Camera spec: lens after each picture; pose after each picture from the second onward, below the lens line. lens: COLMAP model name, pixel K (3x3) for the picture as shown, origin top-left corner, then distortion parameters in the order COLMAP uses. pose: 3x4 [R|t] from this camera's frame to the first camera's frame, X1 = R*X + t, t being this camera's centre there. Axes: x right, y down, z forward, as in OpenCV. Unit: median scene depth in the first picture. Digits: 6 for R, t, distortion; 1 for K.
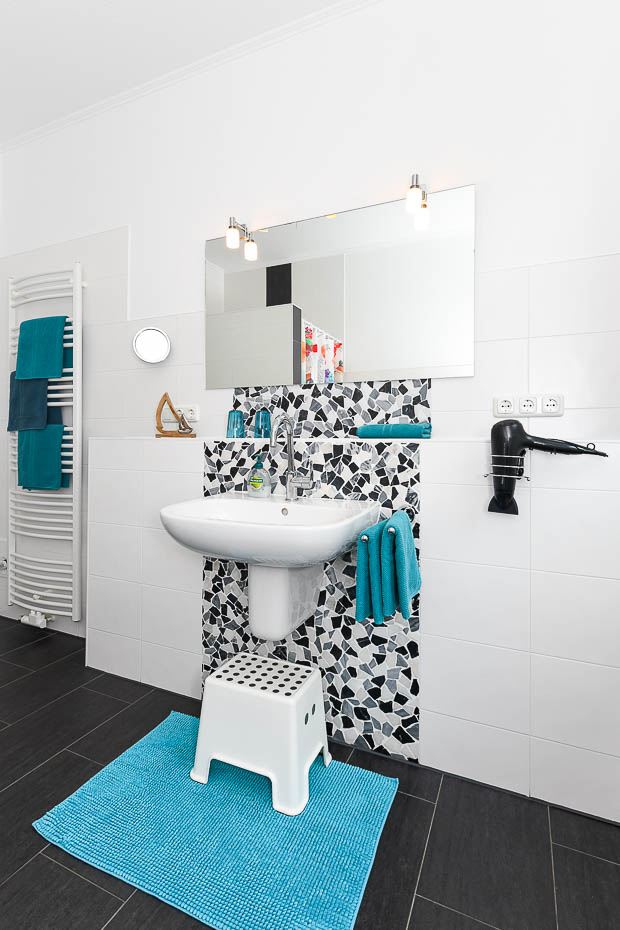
lens RADIAL K [[455.8, 0, 310.0], [0, 455.8, 438.4], [0, 0, 1]] dist [0.002883, 0.000425]
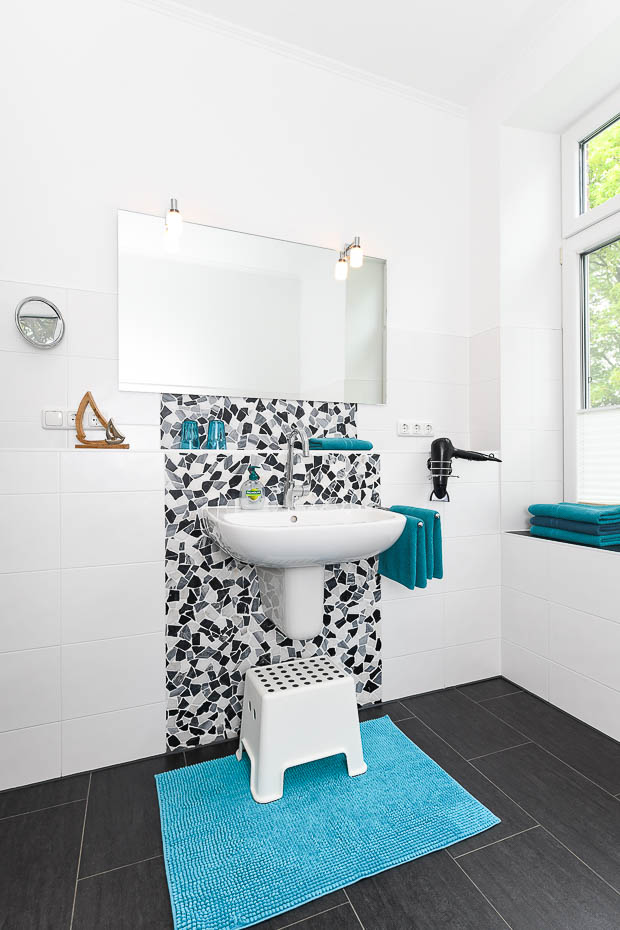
lens RADIAL K [[456.1, 0, 310.0], [0, 456.1, 465.0], [0, 0, 1]] dist [0.000845, 0.000630]
pose [[0.690553, -0.012613, 0.723172, -0.696731], [0.005551, 0.999911, 0.012139, 0.020544], [-0.723260, -0.004368, 0.690562, 0.217453]]
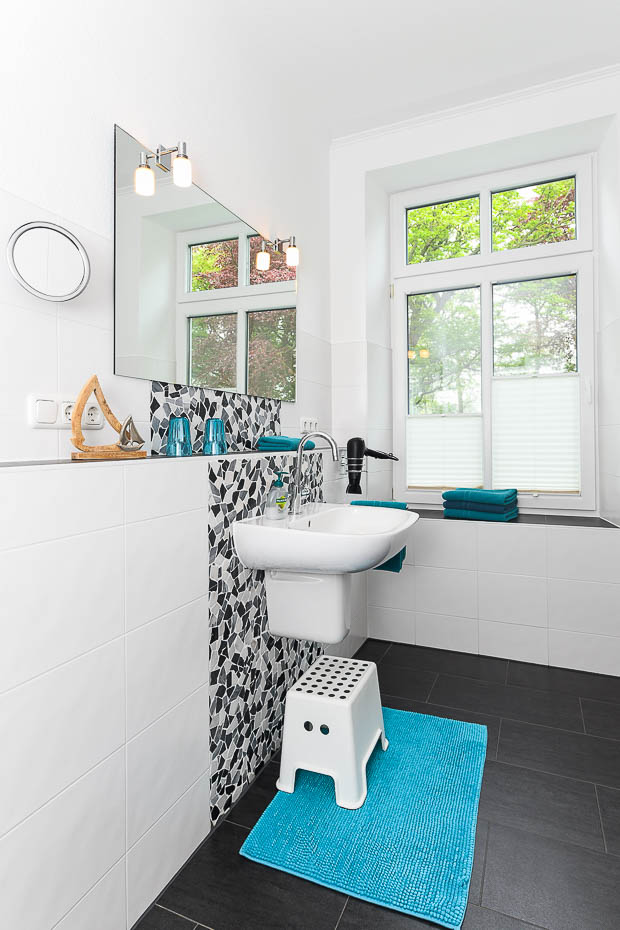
lens RADIAL K [[507.9, 0, 312.5], [0, 507.9, 439.5], [0, 0, 1]] dist [0.000068, 0.000271]
pose [[-0.018738, -0.005760, 0.999808, -1.059911], [0.000806, 0.999983, 0.005776, -0.032356], [-0.999824, 0.000914, -0.018733, 0.894601]]
